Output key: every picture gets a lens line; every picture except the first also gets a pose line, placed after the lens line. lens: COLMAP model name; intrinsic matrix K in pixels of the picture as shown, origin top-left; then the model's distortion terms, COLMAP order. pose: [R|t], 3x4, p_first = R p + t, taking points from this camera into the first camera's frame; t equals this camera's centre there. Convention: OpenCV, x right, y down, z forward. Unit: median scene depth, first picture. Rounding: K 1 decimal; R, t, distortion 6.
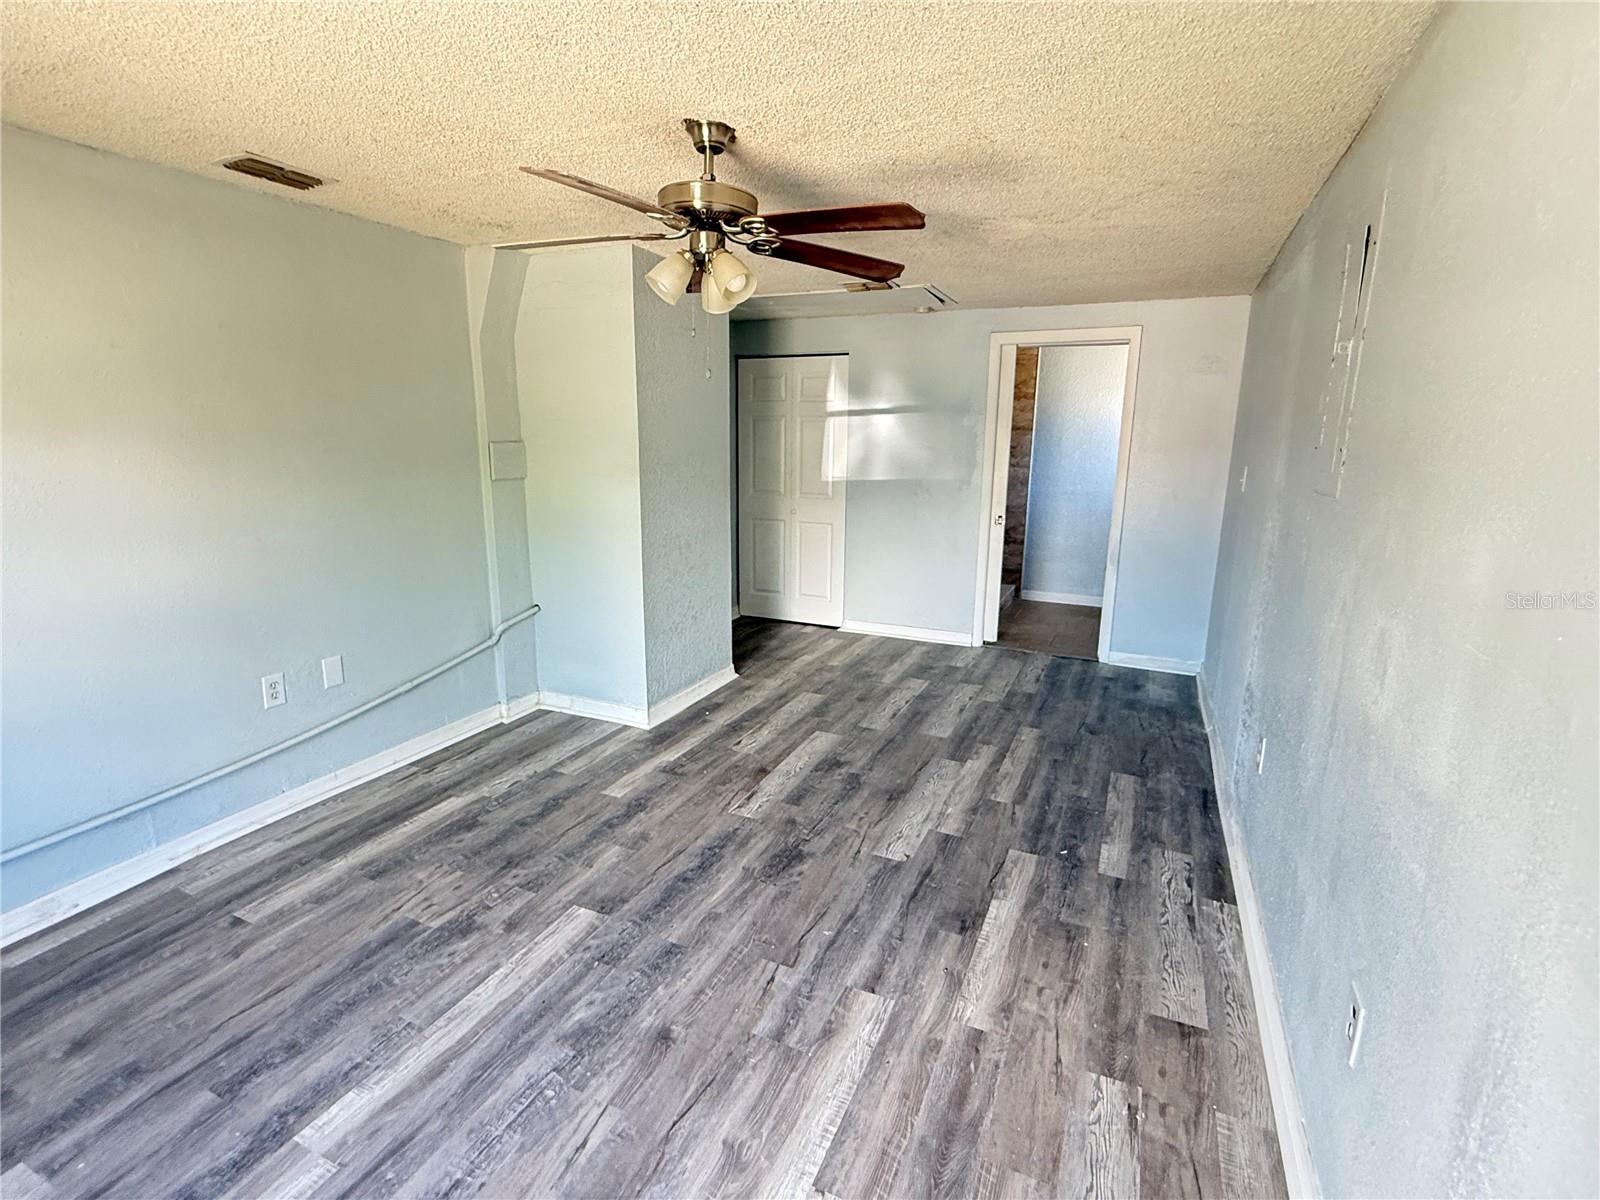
lens RADIAL K [[771.4, 0, 795.8], [0, 771.4, 598.0], [0, 0, 1]] dist [-0.000056, -0.000150]
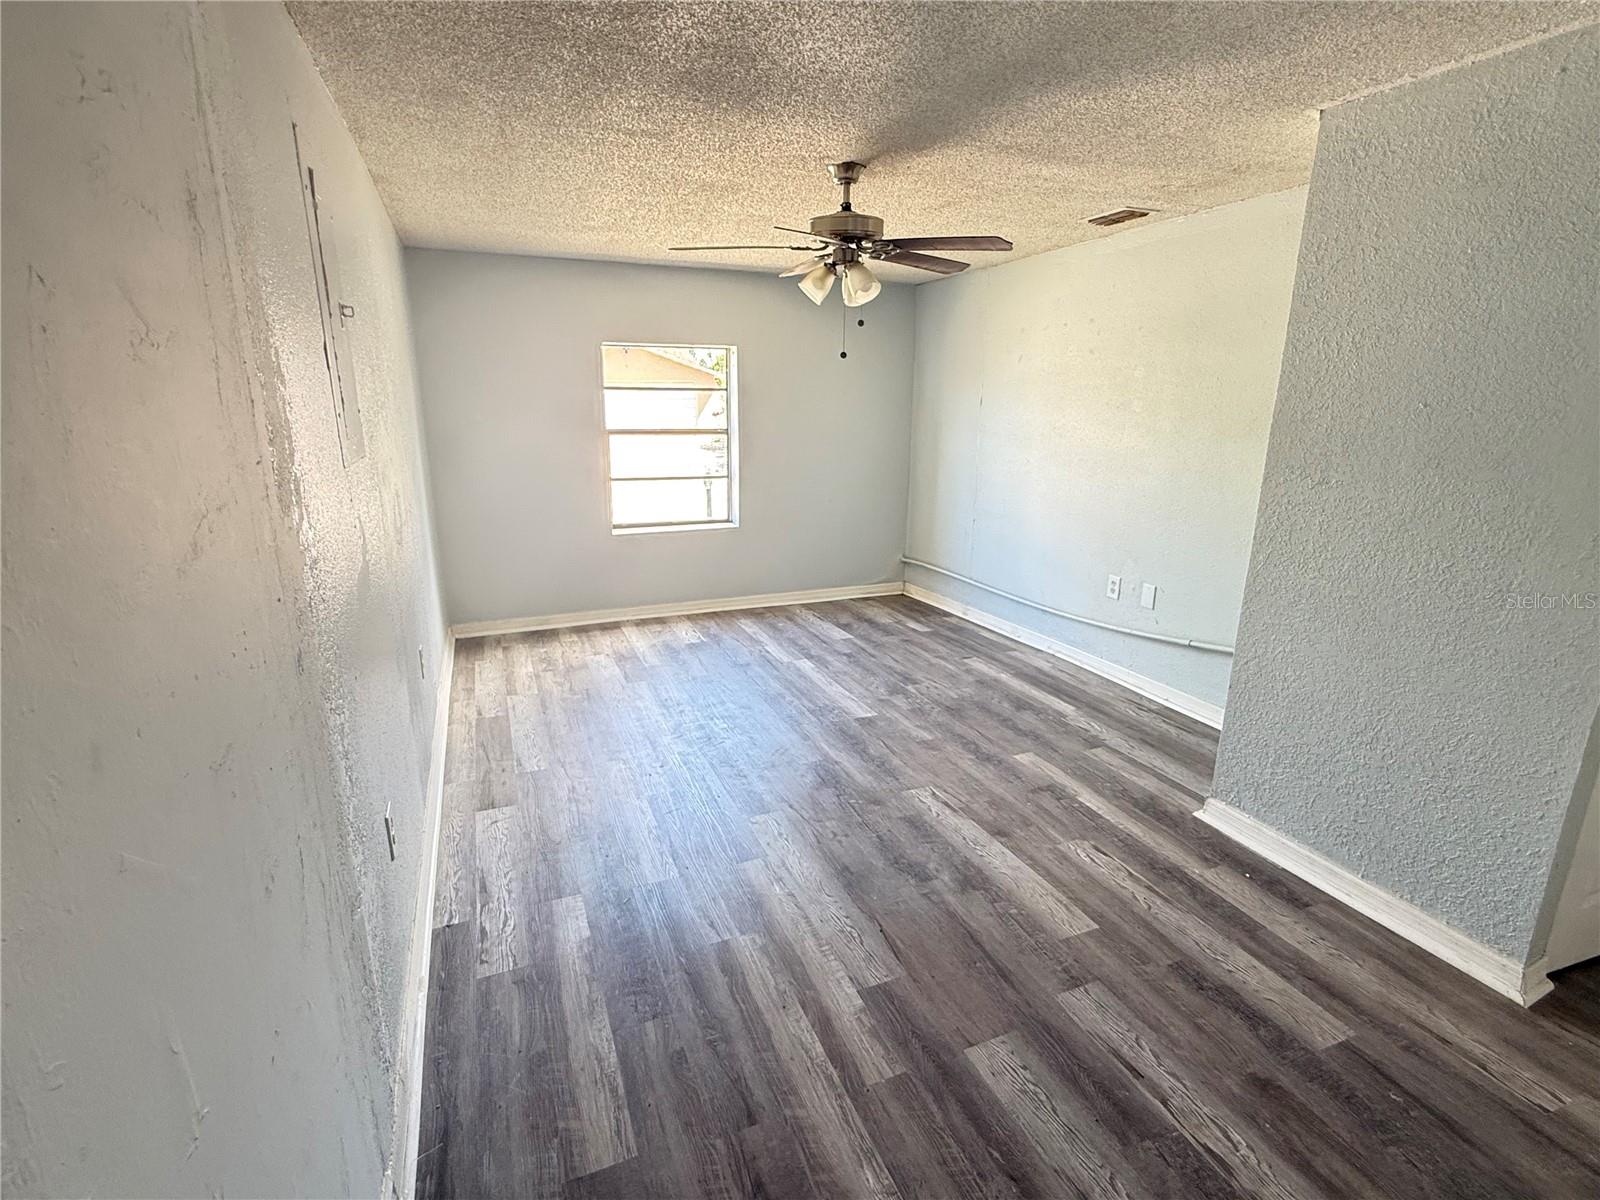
lens RADIAL K [[771.4, 0, 795.1], [0, 771.4, 599.1], [0, 0, 1]] dist [-0.000056, -0.000150]
pose [[-0.687782, 0.177147, -0.703971, 0.698361], [-0.162389, 0.907645, 0.387054, -0.301565], [0.707521, 0.380526, -0.595495, 1.392603]]
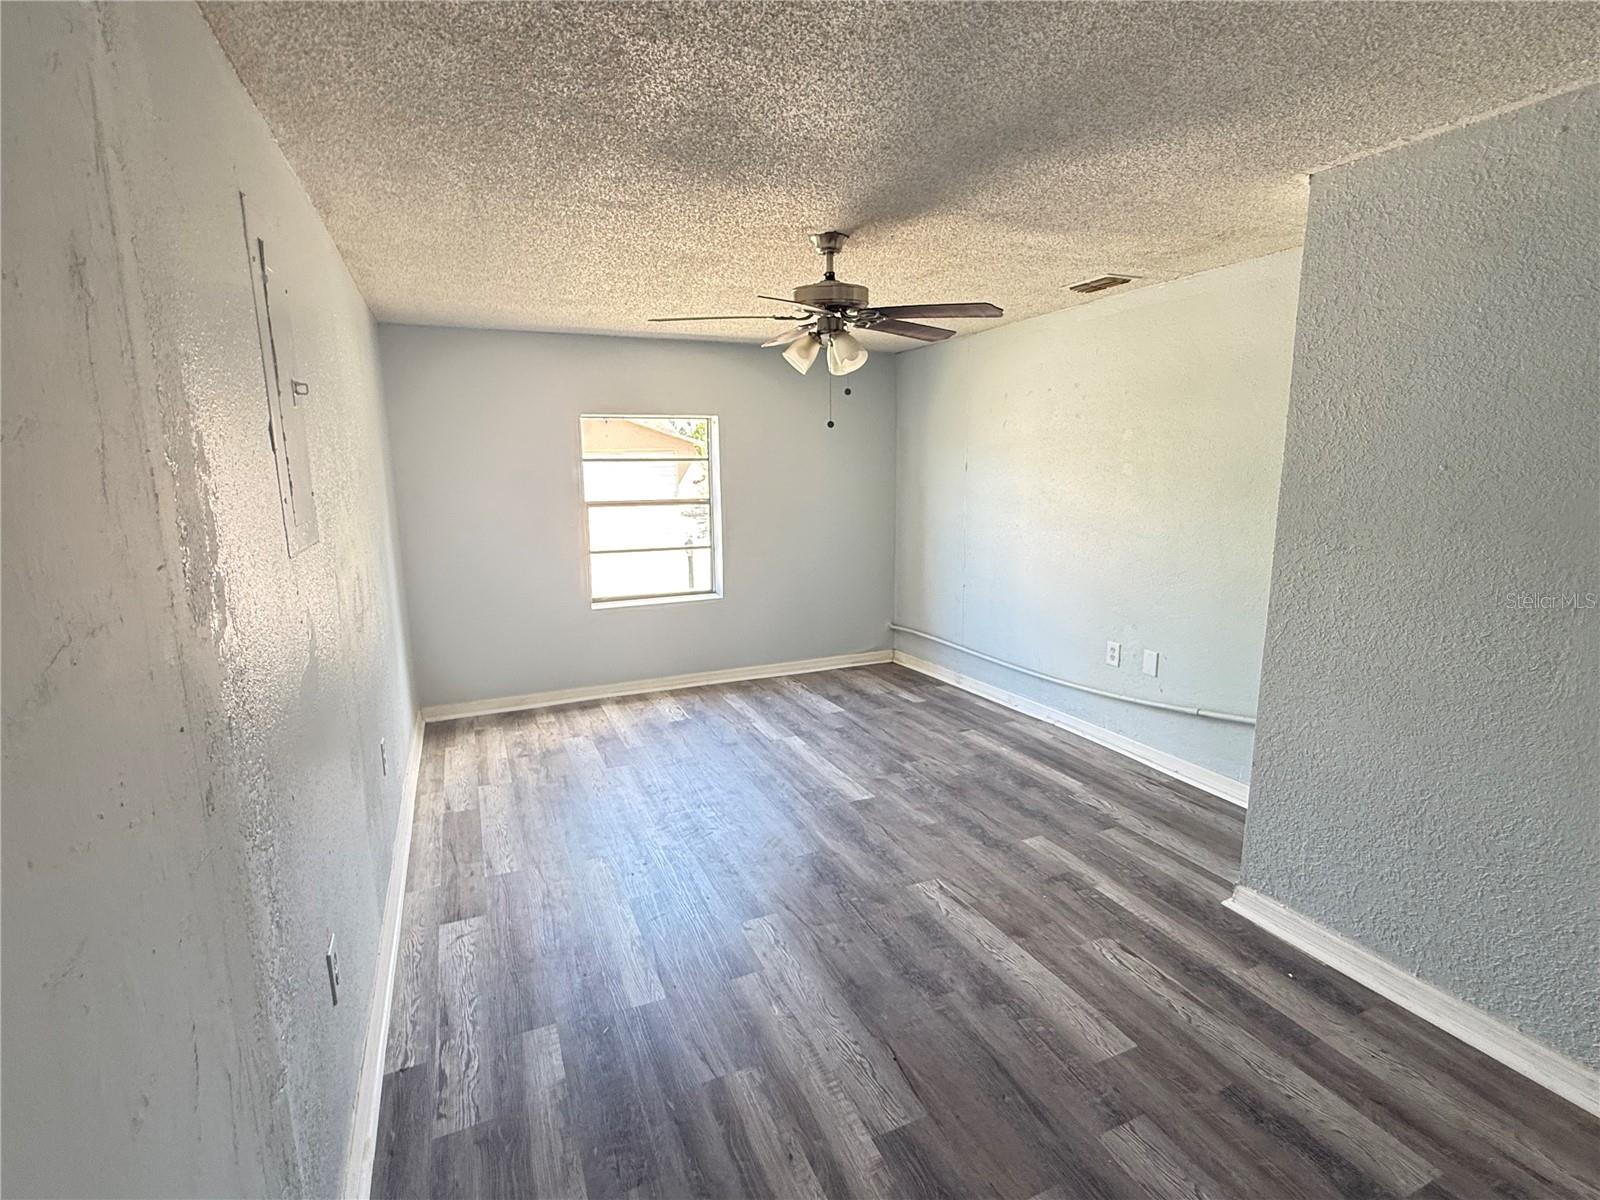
lens RADIAL K [[771.4, 0, 795.1], [0, 771.4, 599.6], [0, 0, 1]] dist [-0.000056, -0.000150]
pose [[-0.667653, 0.135105, -0.732110, 0.662436], [-0.149320, 0.939110, 0.309479, -0.298211], [0.729344, 0.315943, -0.606826, 1.344992]]
